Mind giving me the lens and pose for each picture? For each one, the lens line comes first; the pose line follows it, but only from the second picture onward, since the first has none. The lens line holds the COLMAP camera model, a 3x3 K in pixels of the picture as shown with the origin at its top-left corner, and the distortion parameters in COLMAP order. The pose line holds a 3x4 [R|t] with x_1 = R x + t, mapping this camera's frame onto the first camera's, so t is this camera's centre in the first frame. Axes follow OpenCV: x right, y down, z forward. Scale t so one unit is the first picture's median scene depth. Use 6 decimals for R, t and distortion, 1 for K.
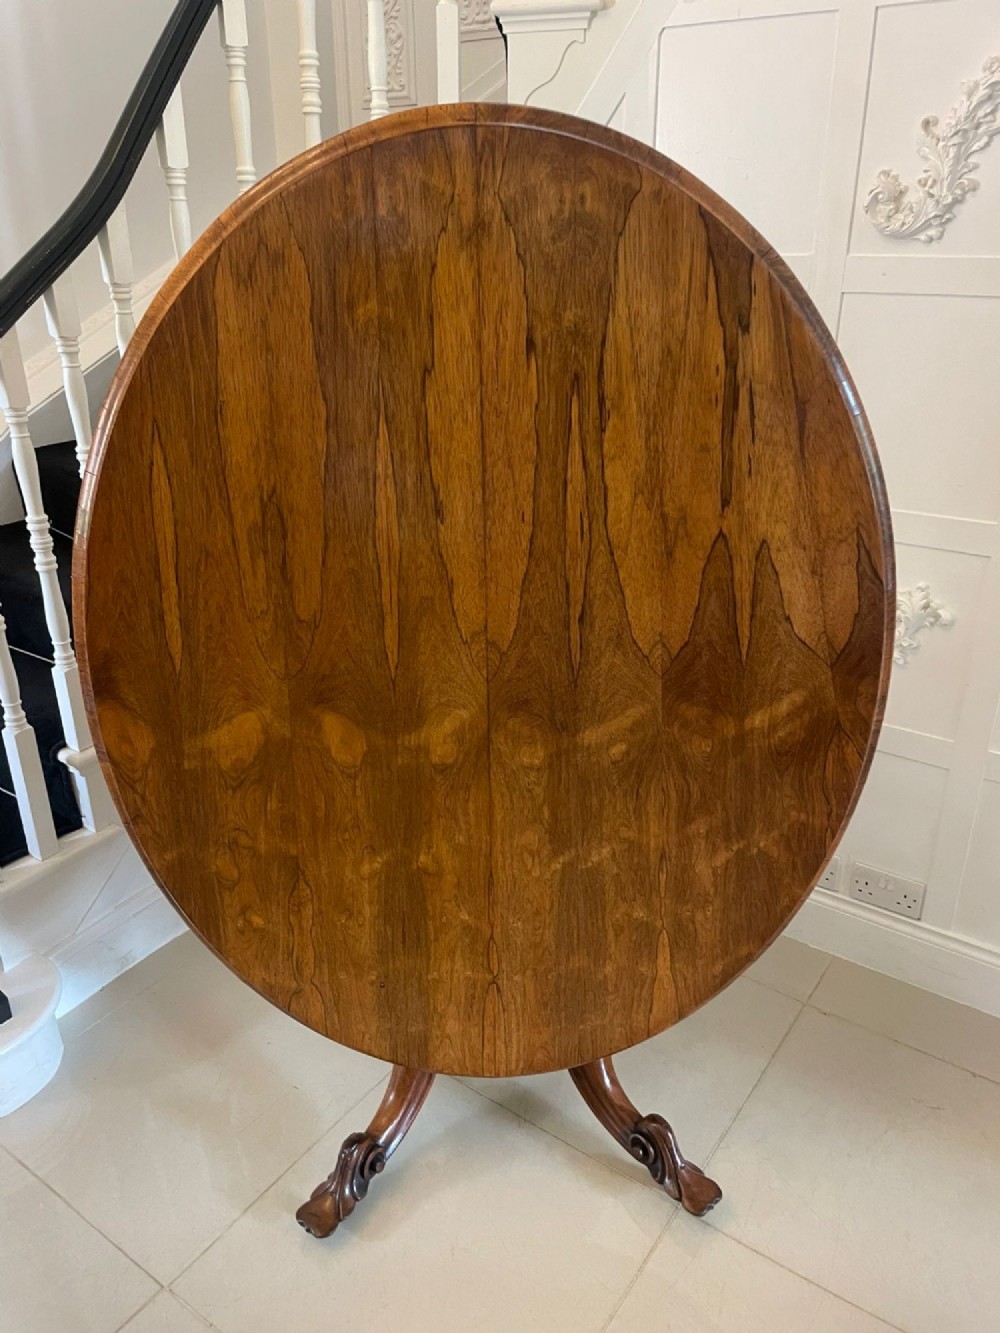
lens RADIAL K [[1031.9, 0, 496.0], [0, 1031.9, 667.8], [0, 0, 1]] dist [0.101389, -0.150356]
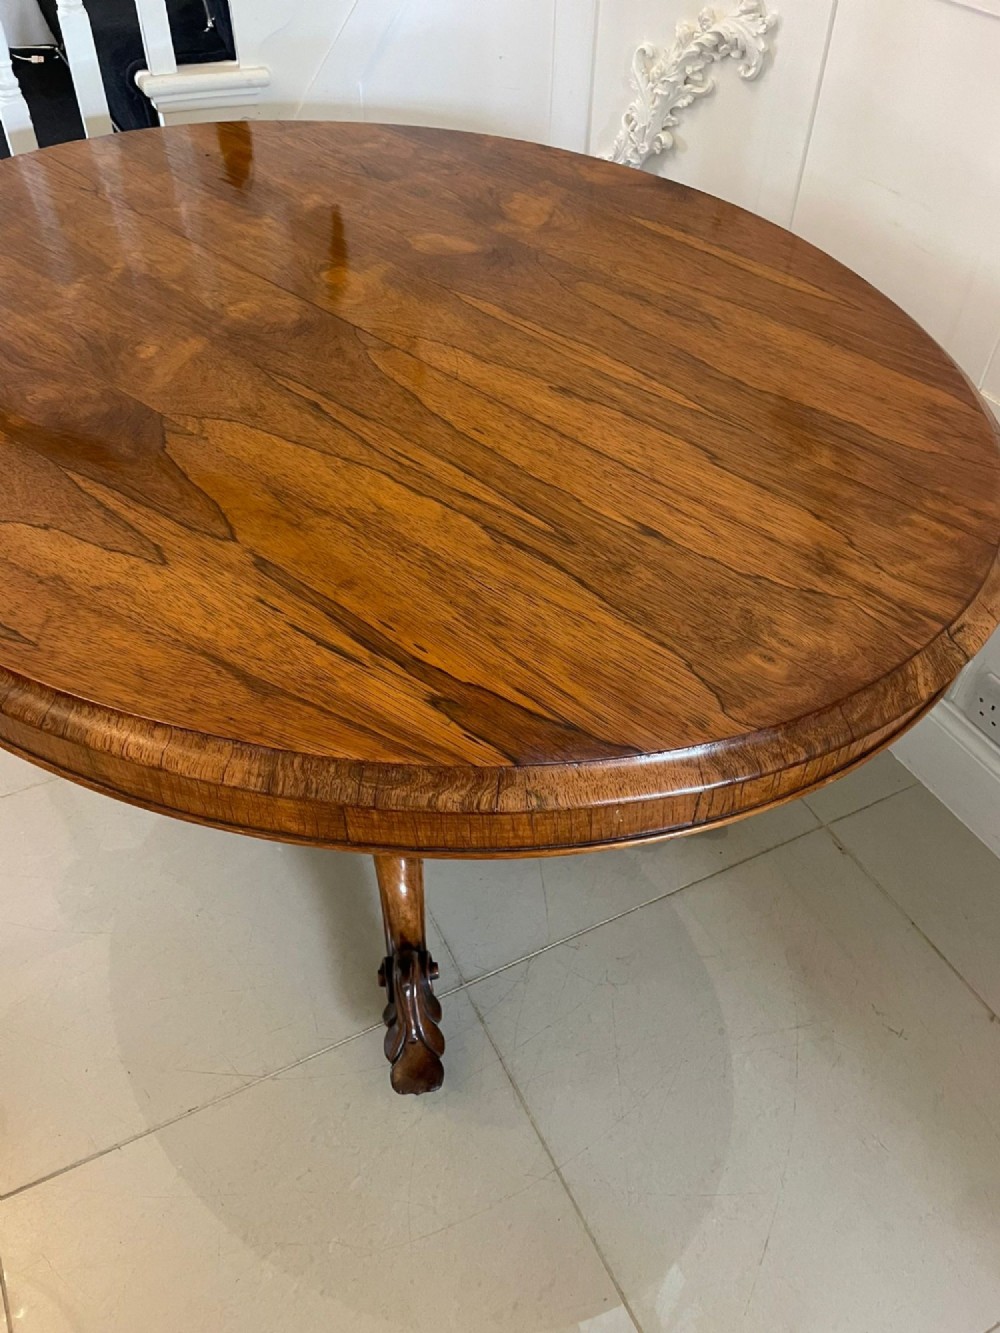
lens RADIAL K [[1031.9, 0, 496.0], [0, 1031.9, 667.8], [0, 0, 1]] dist [0.101389, -0.150356]
pose [[-0.713533, 0.489868, -0.500899, 0.447256], [-0.633854, -0.755946, 0.163630, -0.384844], [-0.298495, 0.434253, 0.849897, 0.436905]]
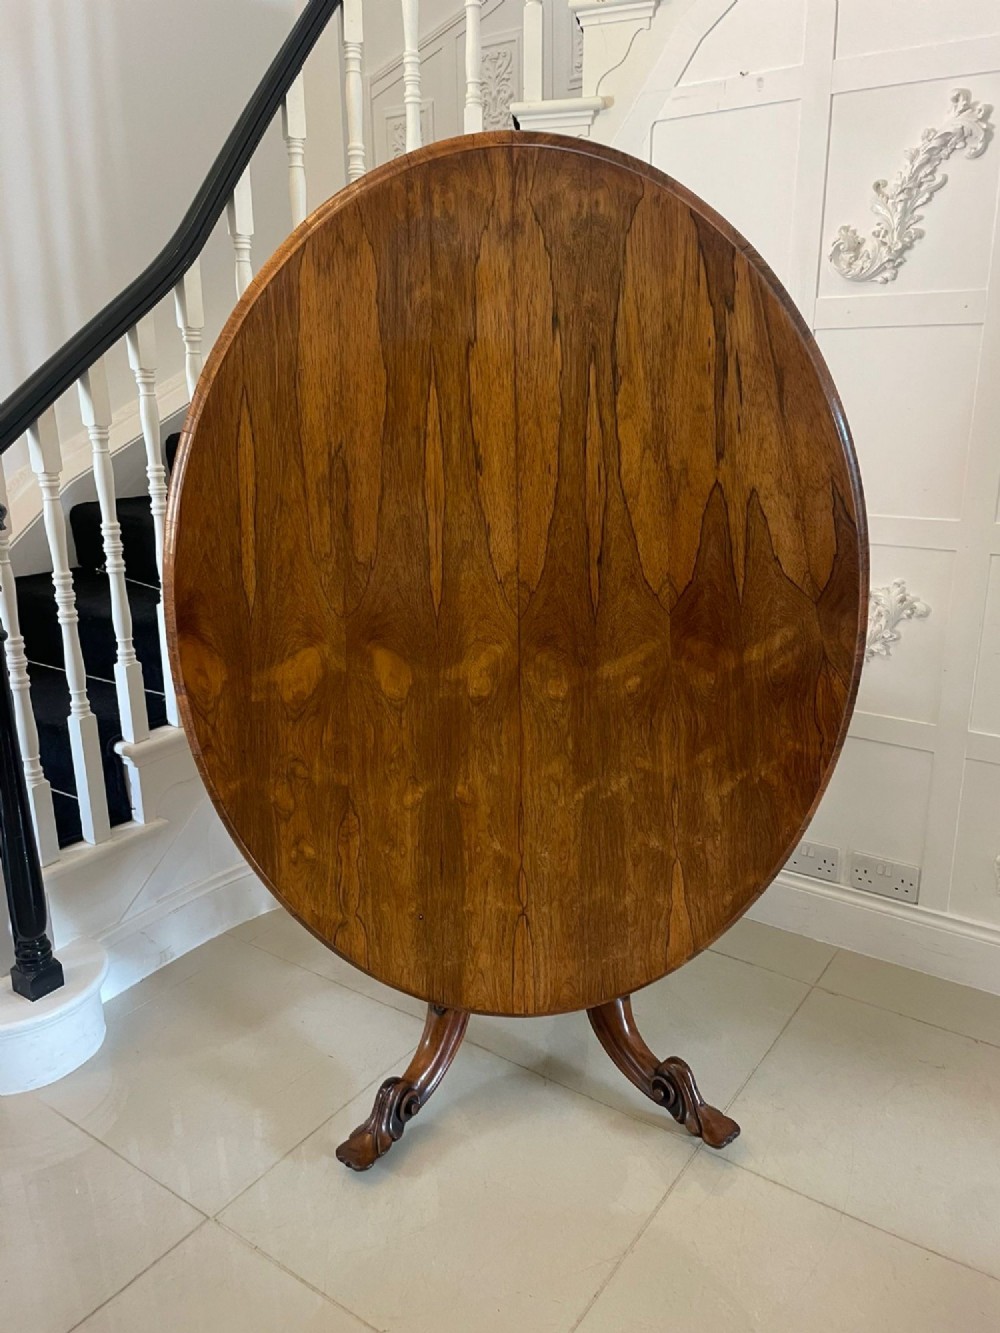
lens RADIAL K [[1030.0, 0, 503.8], [0, 1030.0, 654.0], [0, 0, 1]] dist [0.108246, -0.165179]
pose [[0.999961, -0.005215, 0.007077, -0.034573], [0.006153, 0.990163, -0.139781, 0.221729], [-0.006278, 0.139819, 0.990157, -0.137497]]
